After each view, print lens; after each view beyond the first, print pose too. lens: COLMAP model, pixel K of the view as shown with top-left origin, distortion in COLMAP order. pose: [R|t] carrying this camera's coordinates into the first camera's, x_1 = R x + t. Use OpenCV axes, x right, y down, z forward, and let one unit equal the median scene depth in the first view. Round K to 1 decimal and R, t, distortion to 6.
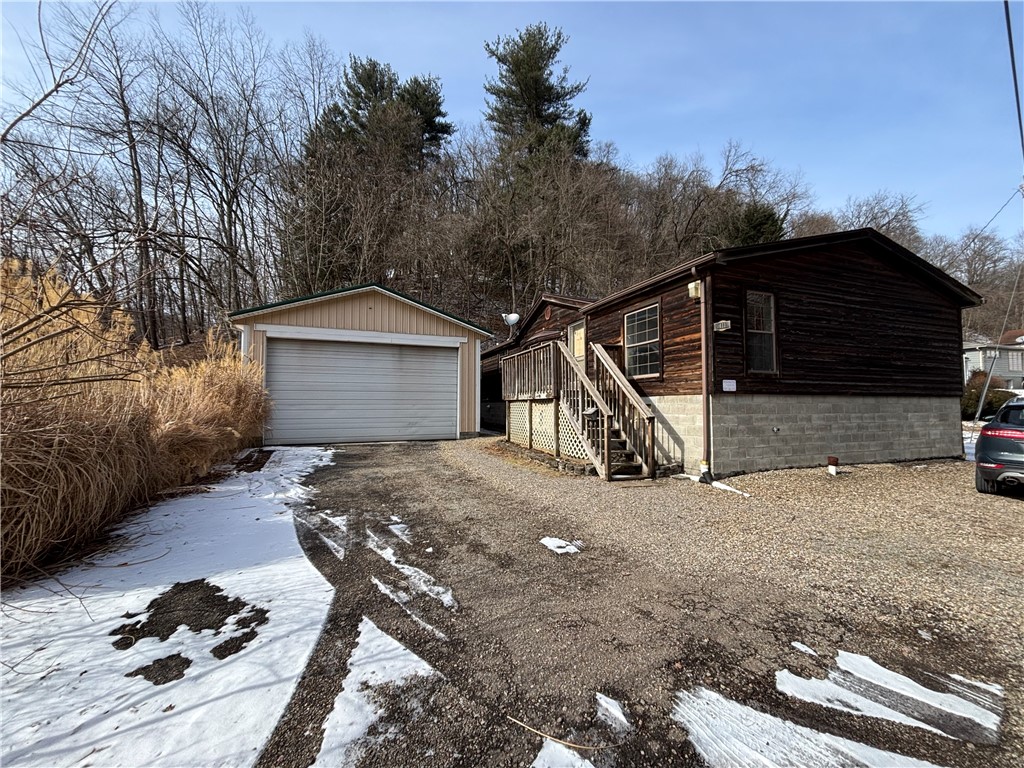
lens RADIAL K [[415.2, 0, 511.7], [0, 415.2, 388.0], [0, 0, 1]] dist [0.002942, -0.000809]
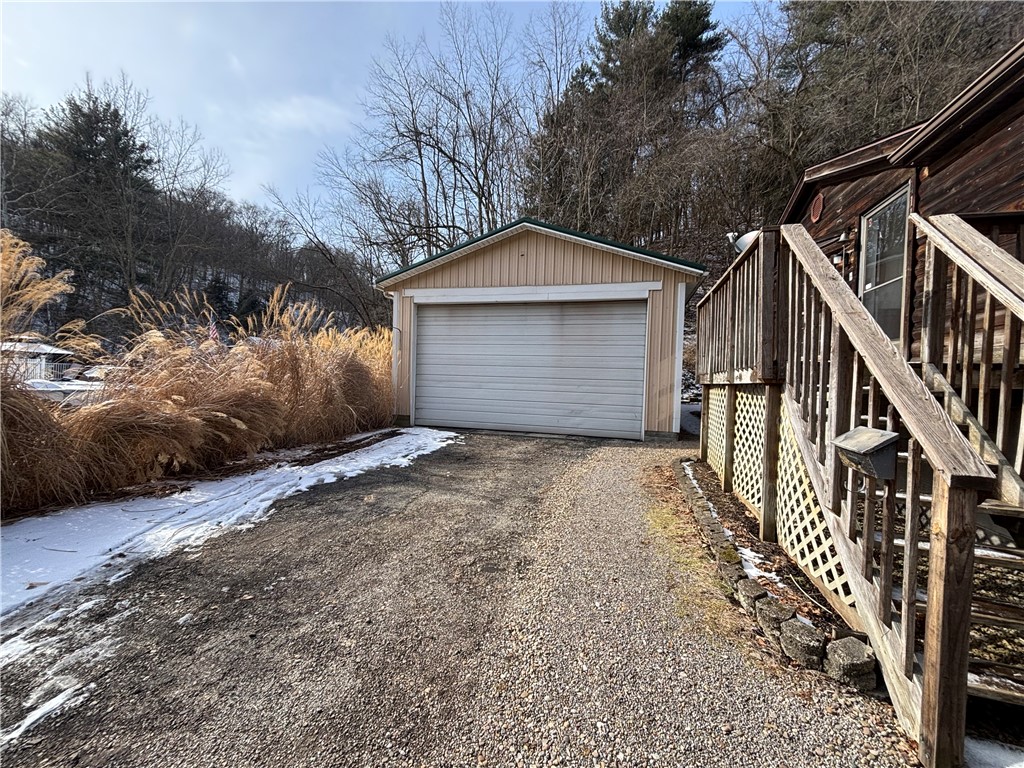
lens RADIAL K [[415.2, 0, 505.9], [0, 415.2, 387.3], [0, 0, 1]] dist [0.002942, -0.000809]
pose [[0.800977, 0.037007, -0.597550, 0.096168], [-0.006143, 0.998543, 0.053608, 0.006591], [0.598664, -0.039268, 0.800037, 0.389378]]
